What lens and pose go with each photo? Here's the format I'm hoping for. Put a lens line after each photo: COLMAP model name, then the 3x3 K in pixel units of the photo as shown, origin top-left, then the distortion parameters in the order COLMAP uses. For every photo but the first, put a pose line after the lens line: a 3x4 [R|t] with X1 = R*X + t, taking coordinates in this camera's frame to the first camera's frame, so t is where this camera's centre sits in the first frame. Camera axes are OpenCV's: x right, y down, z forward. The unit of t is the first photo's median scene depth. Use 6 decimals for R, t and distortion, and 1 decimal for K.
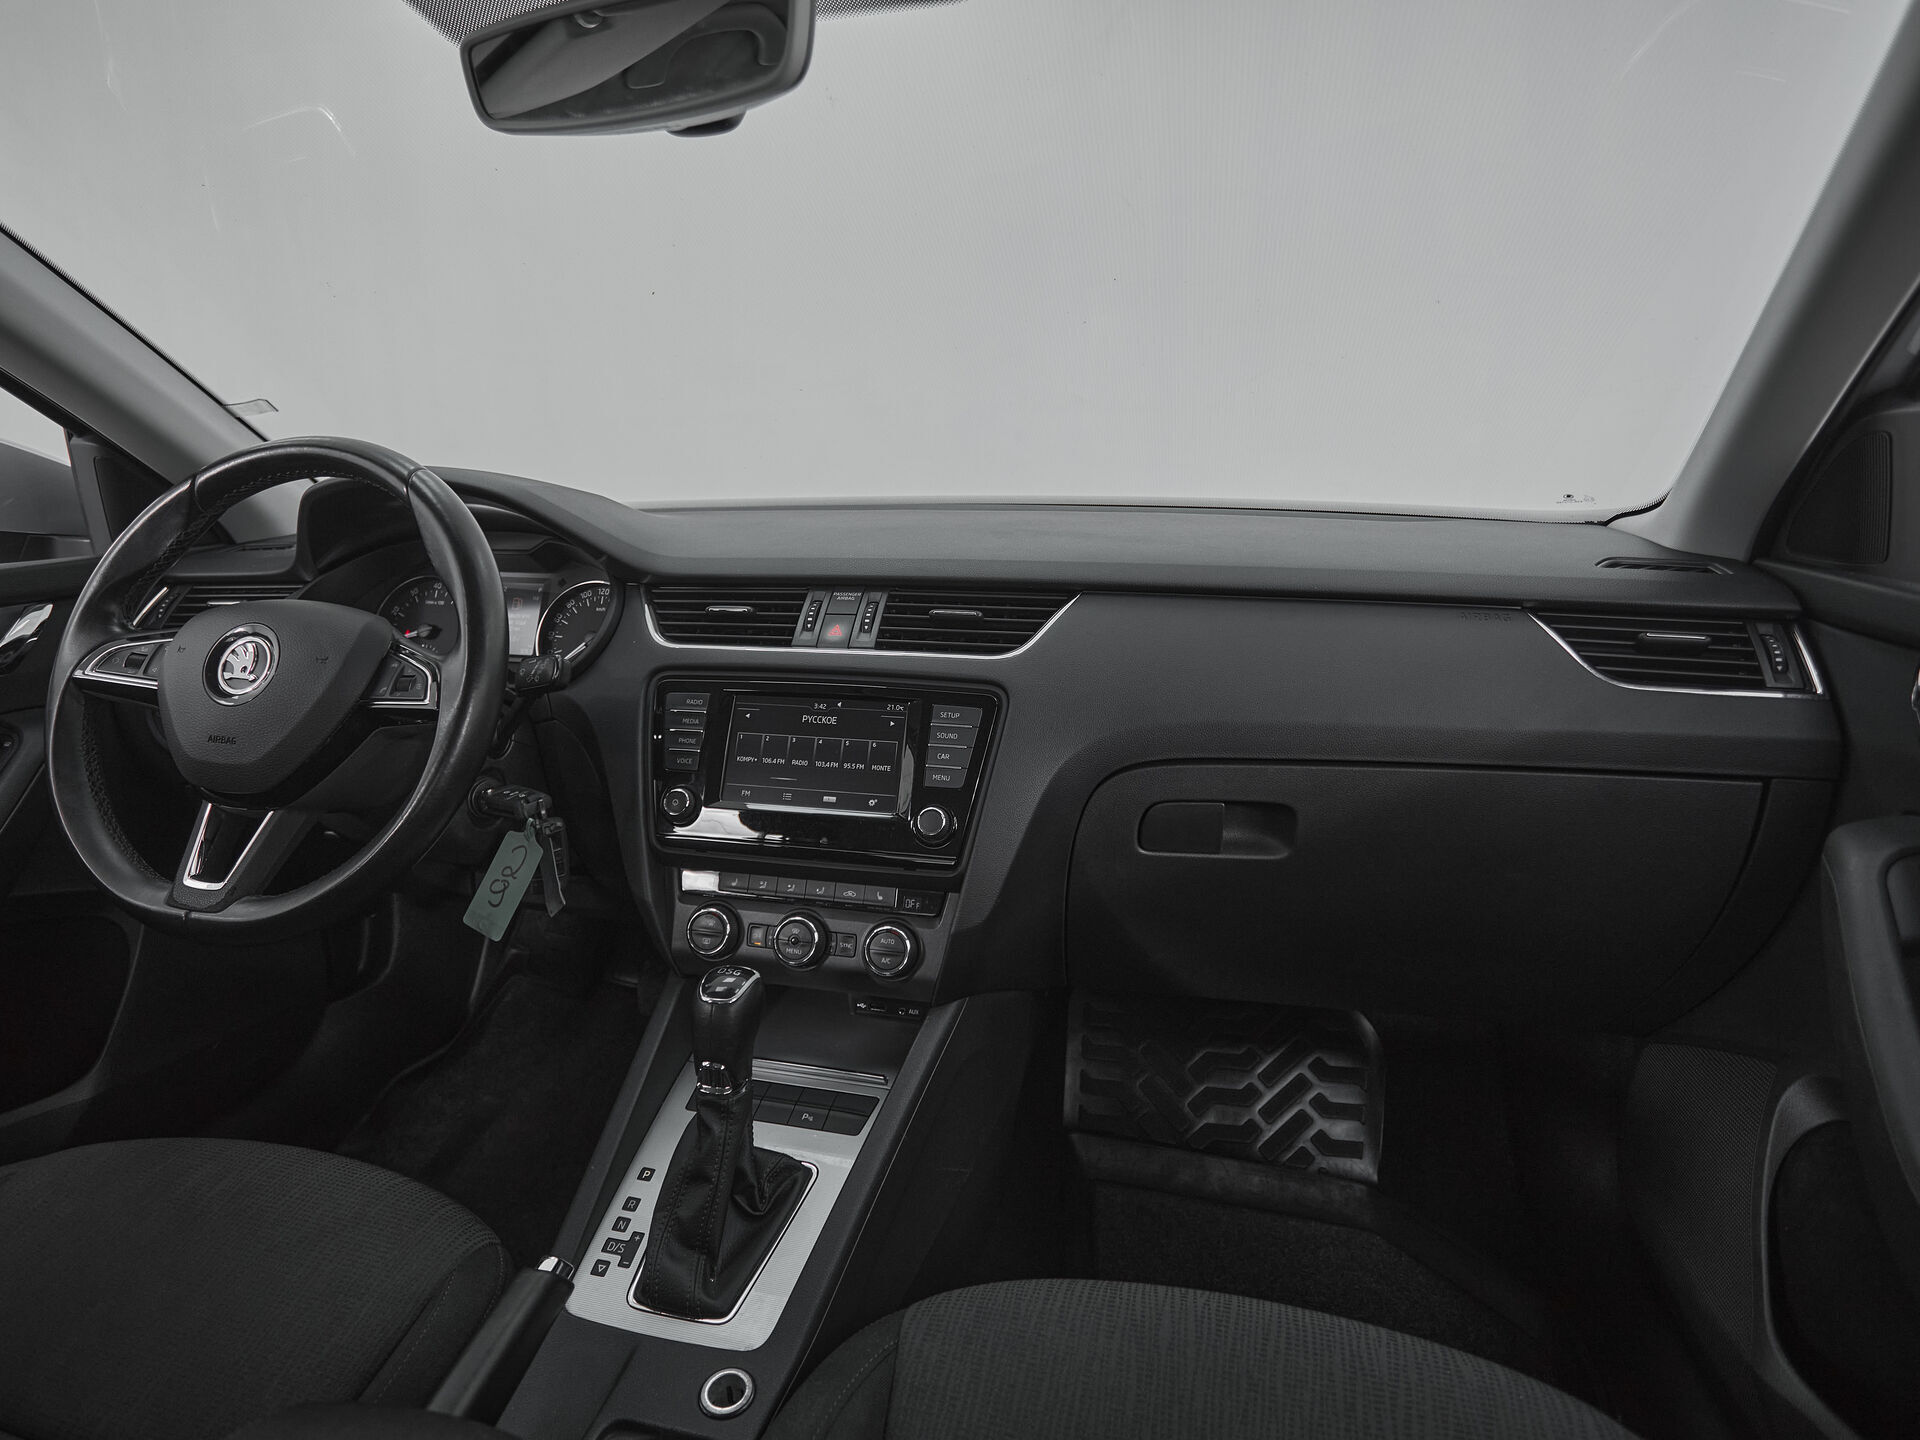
lens RADIAL K [[1023.4, 0, 935.5], [0, 1023.4, 734.5], [0, 0, 1]] dist [-0.003572, -0.000759]
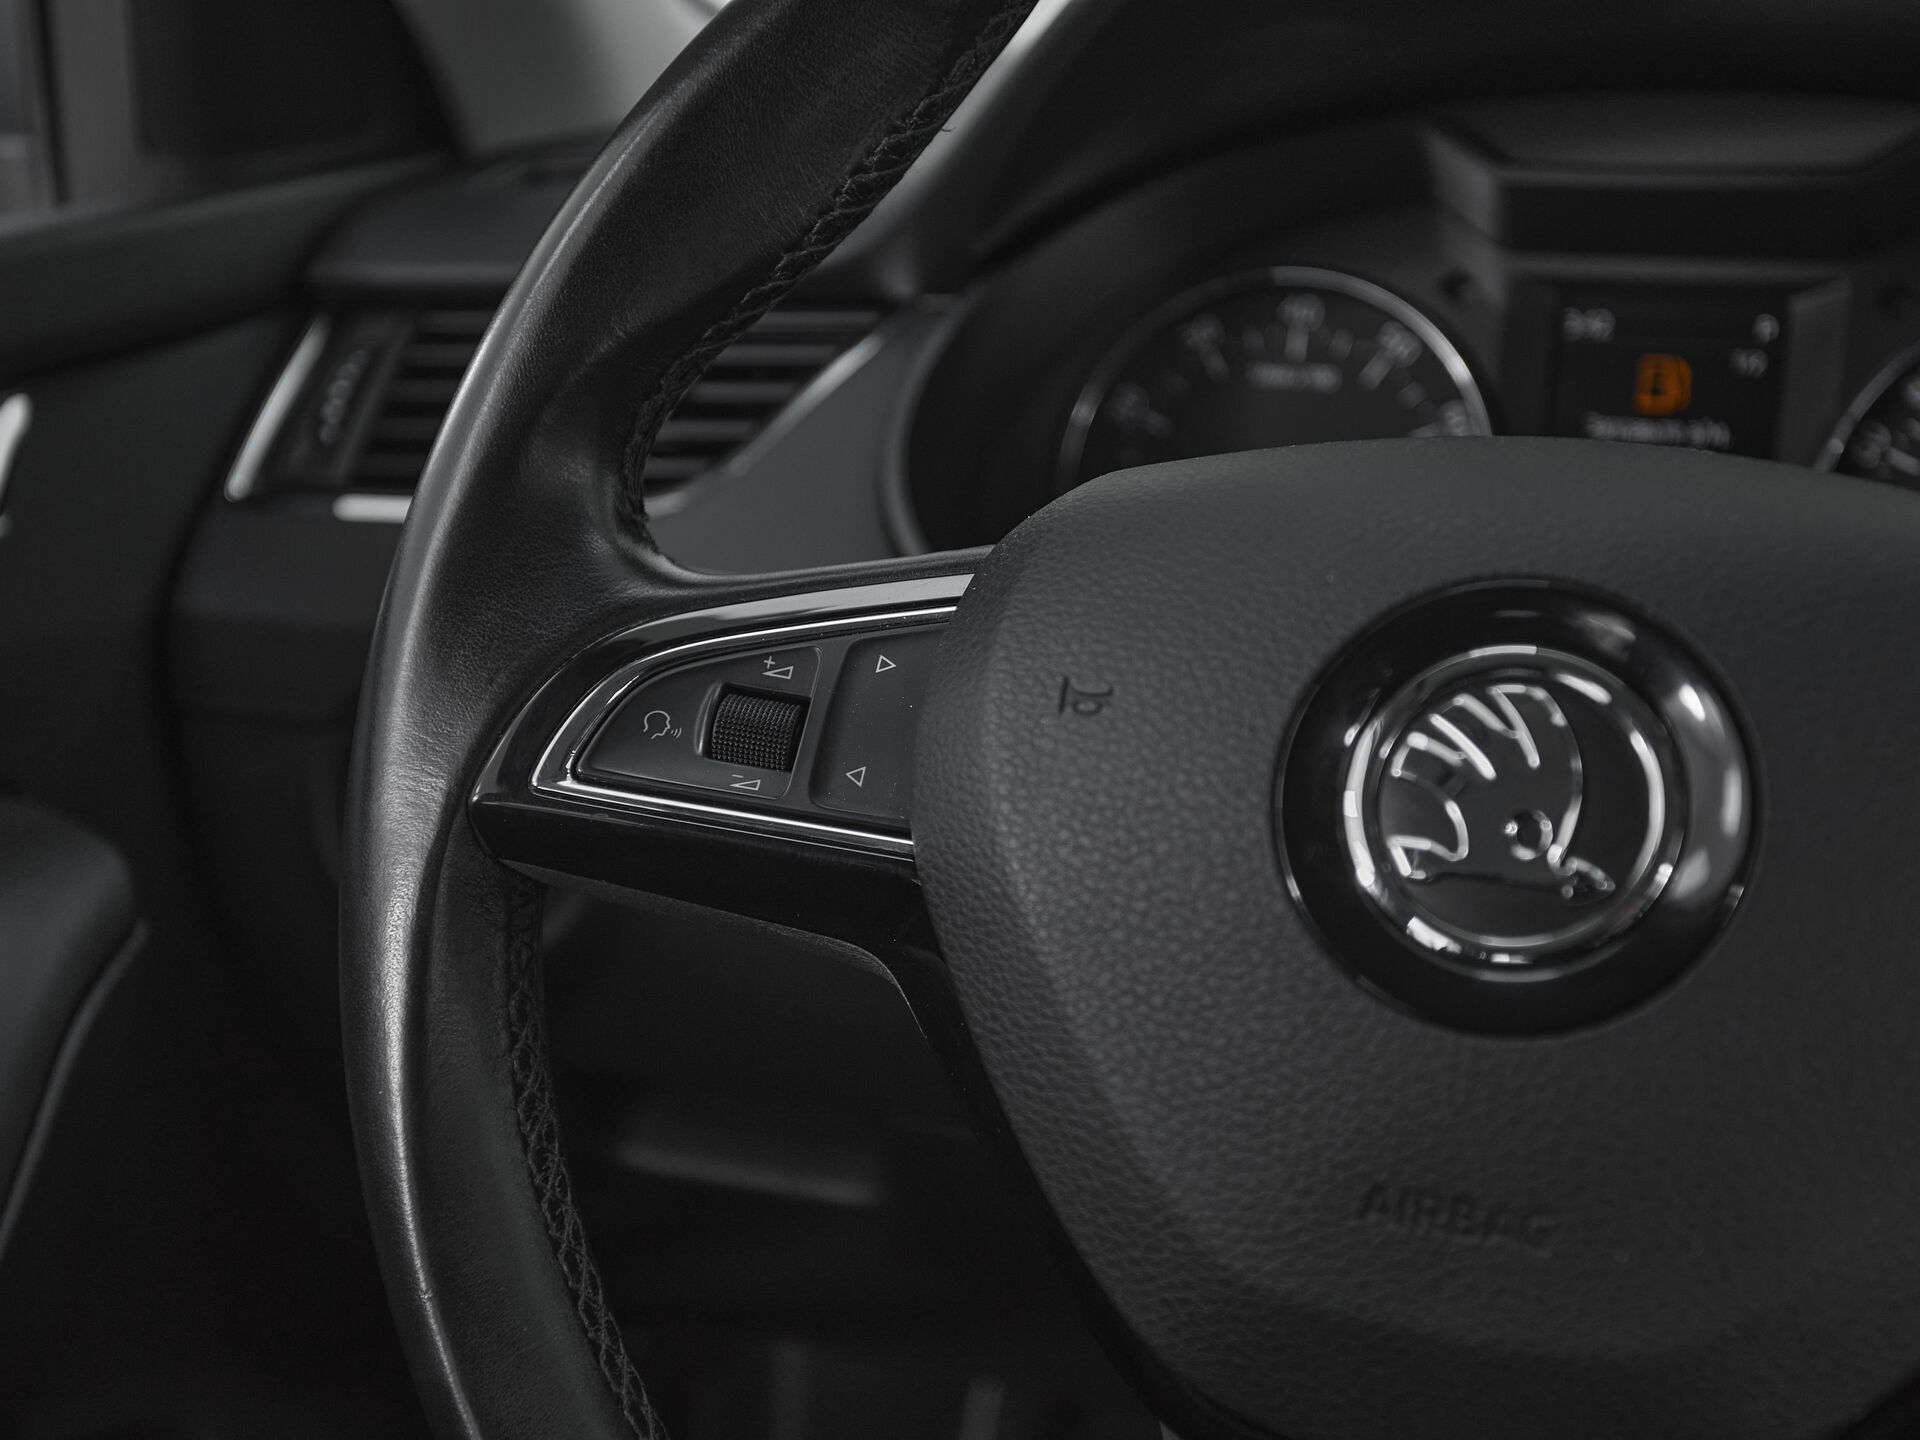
lens RADIAL K [[2359.6, 0, 951.8], [0, 2359.6, 737.8], [0, 0, 1]] dist [0.013855, 0.083193]
pose [[0.994197, 0.016353, -0.106321, -0.657542], [-0.009492, 0.997858, 0.064720, -0.096707], [0.107152, -0.063335, 0.992223, 0.497384]]
